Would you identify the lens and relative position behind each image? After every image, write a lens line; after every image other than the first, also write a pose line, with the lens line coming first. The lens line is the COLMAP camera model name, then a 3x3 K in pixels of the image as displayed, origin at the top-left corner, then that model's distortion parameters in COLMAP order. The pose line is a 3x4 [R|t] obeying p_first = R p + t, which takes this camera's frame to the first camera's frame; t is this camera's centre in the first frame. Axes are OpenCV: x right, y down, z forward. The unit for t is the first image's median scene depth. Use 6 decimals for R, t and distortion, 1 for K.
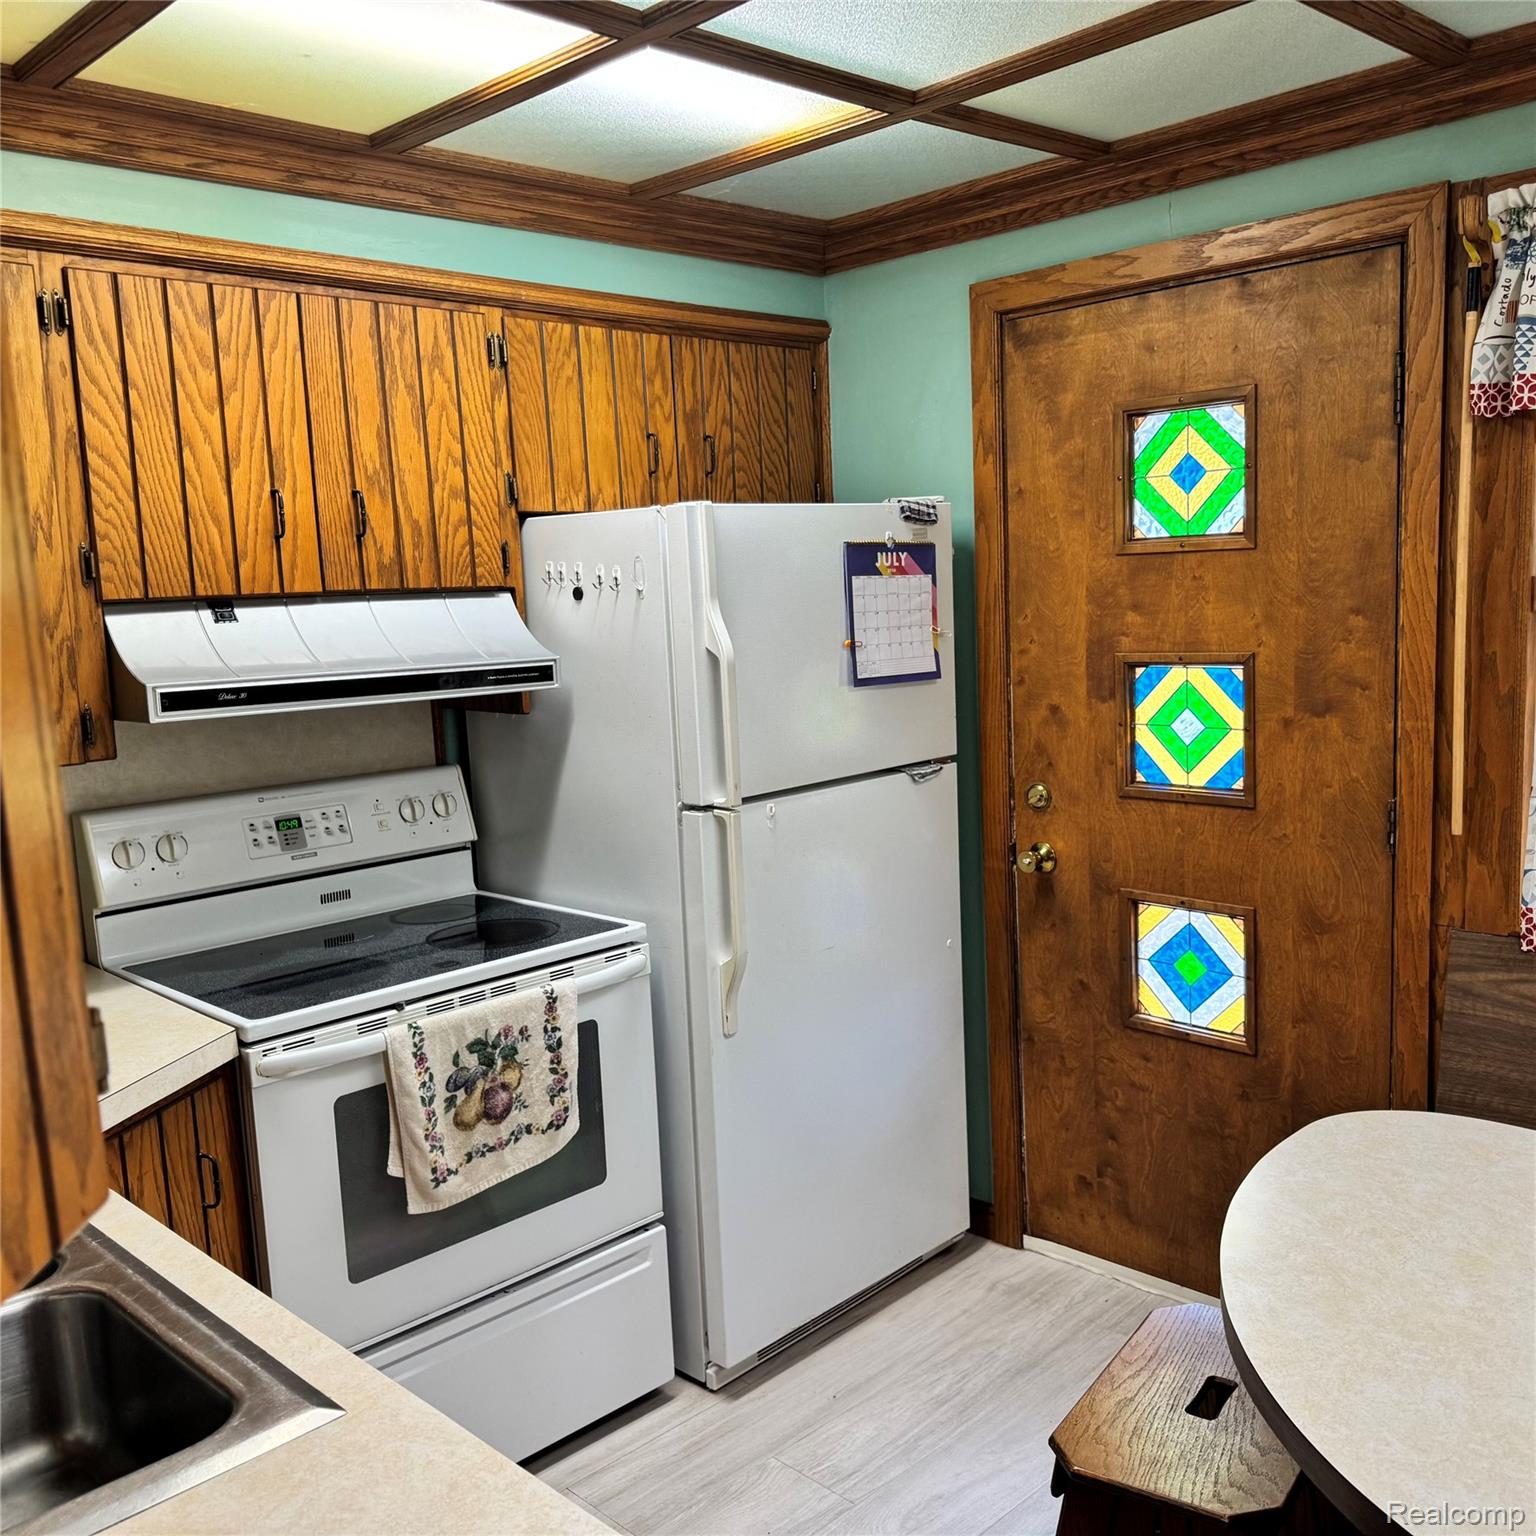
lens RADIAL K [[1482.2, 0, 740.4], [0, 1482.2, 767.8], [0, 0, 1]] dist [0.106723, -0.186717]
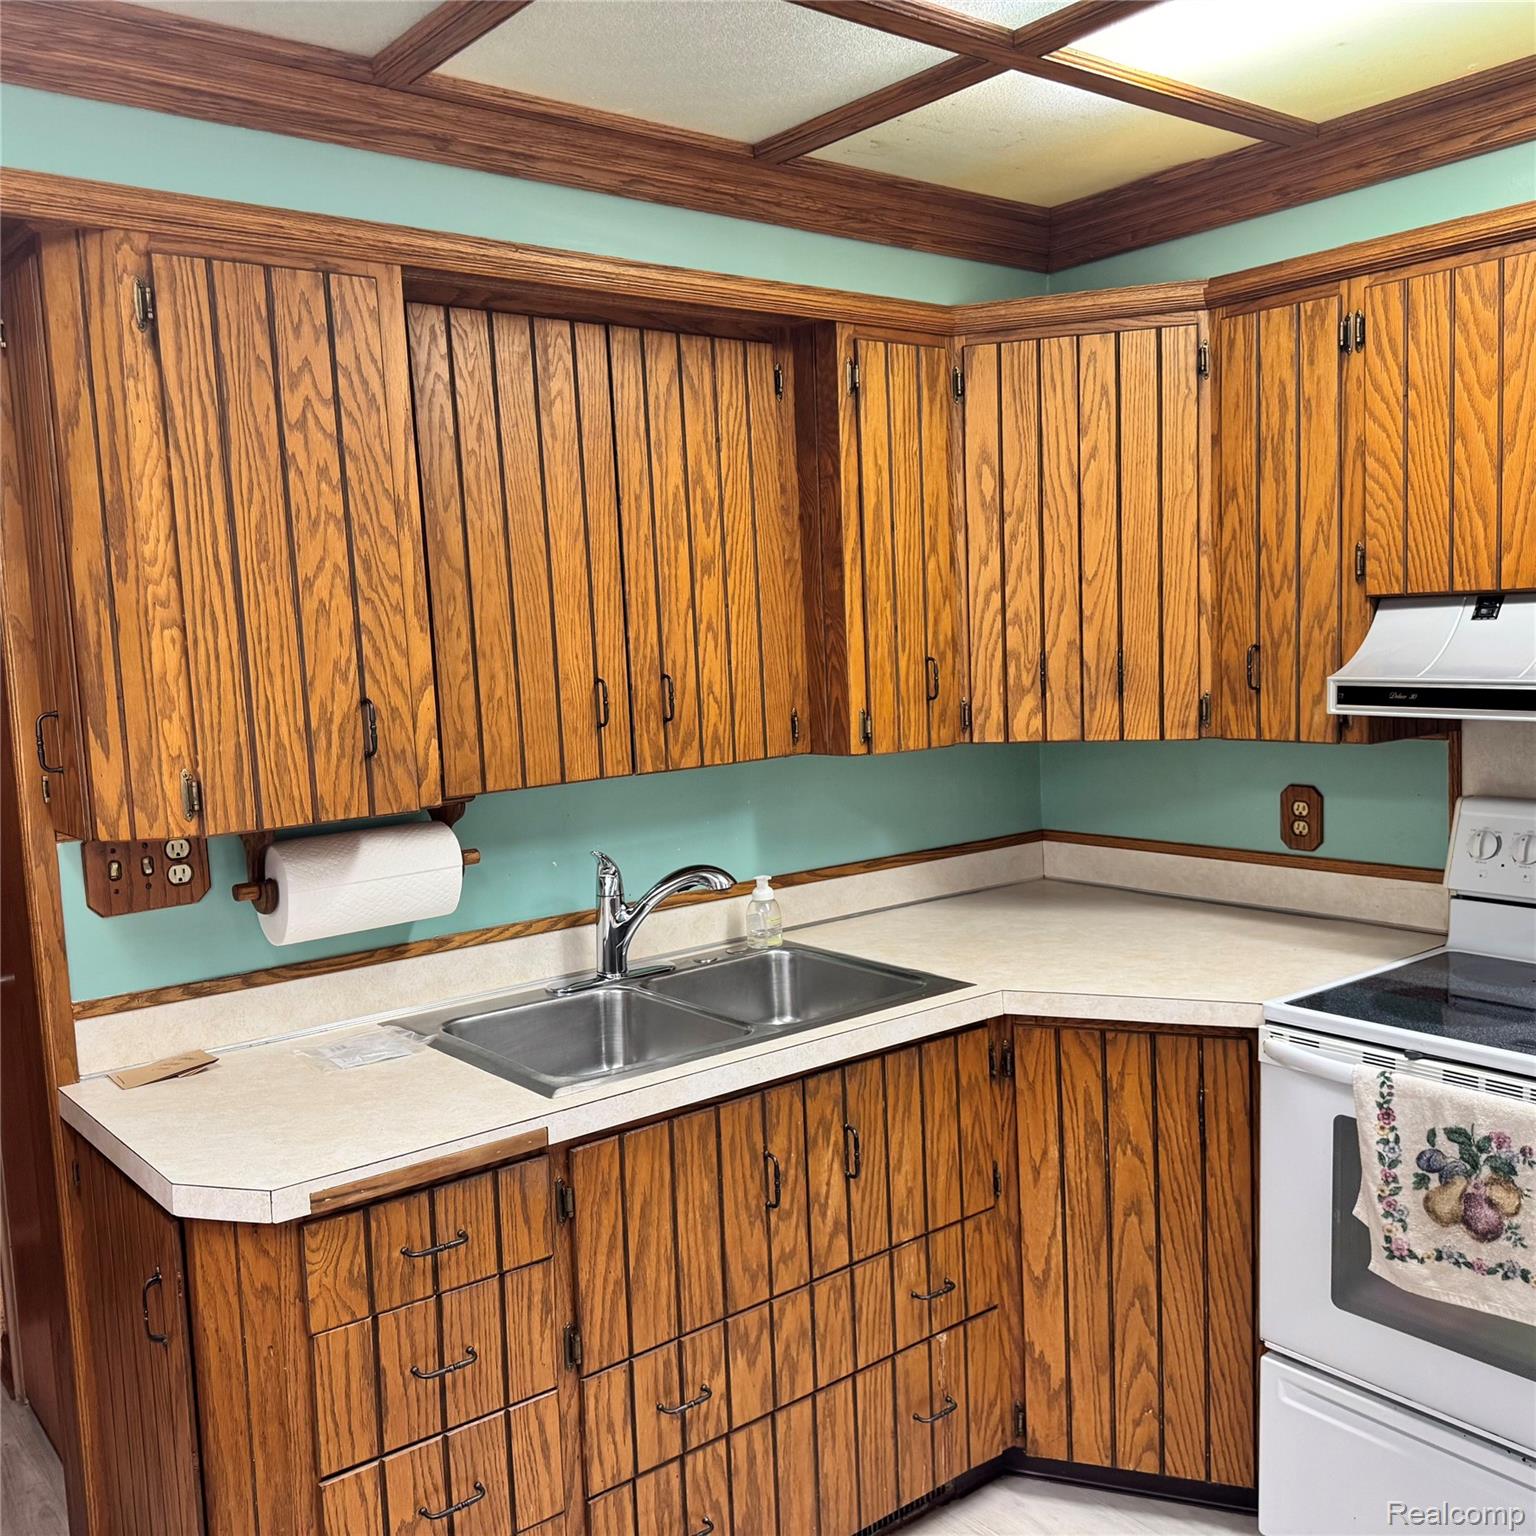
lens RADIAL K [[1449.4, 0, 768.0], [0, 1449.4, 768.0], [0, 0, 1]] dist [0.001218, 0.013907]
pose [[-0.093680, 0.147760, -0.984577, 0.638650], [-0.084816, 0.984146, 0.155765, -0.113269], [0.991983, 0.098100, -0.079662, 0.659142]]
